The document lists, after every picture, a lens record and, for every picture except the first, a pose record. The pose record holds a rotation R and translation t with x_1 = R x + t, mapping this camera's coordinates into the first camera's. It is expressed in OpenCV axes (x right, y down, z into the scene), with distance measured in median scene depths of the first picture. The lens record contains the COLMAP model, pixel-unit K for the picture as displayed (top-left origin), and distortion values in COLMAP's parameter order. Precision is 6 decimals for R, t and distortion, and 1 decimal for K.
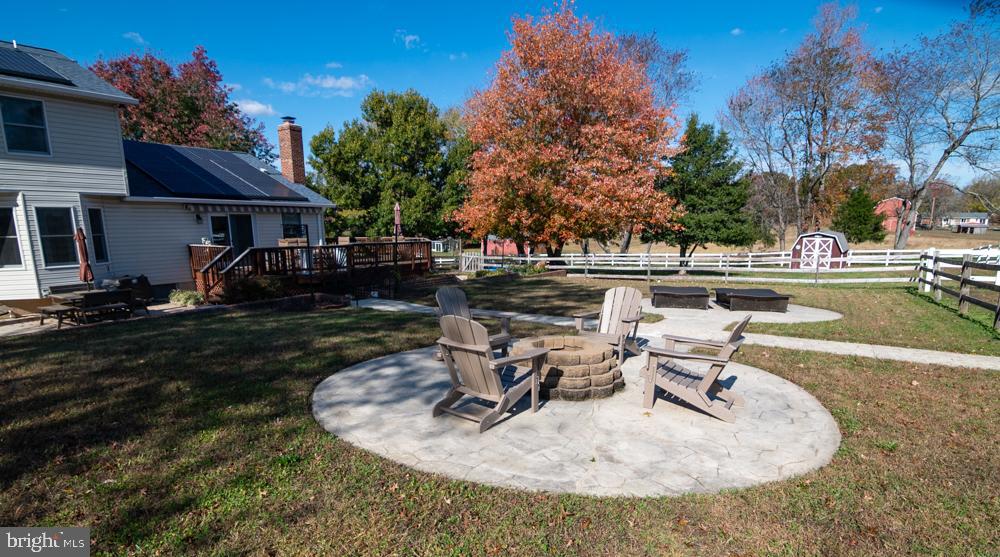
lens RADIAL K [[474.1, 0, 500.7], [0, 474.1, 278.1], [0, 0, 1]] dist [-0.000416, -0.000065]
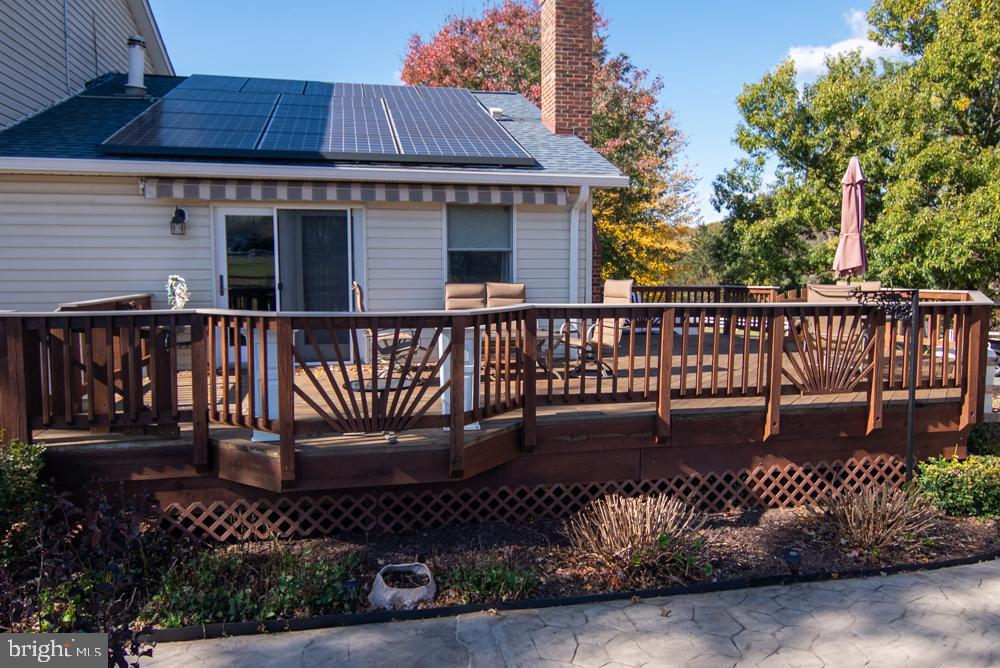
lens RADIAL K [[732.5, 0, 502.2], [0, 732.5, 333.7], [0, 0, 1]] dist [-0.004256, -0.011009]
pose [[0.712835, 0.054892, -0.699180, -0.077085], [-0.077687, 0.996977, -0.000933, -0.050583], [0.697016, 0.054983, 0.714945, 0.642247]]
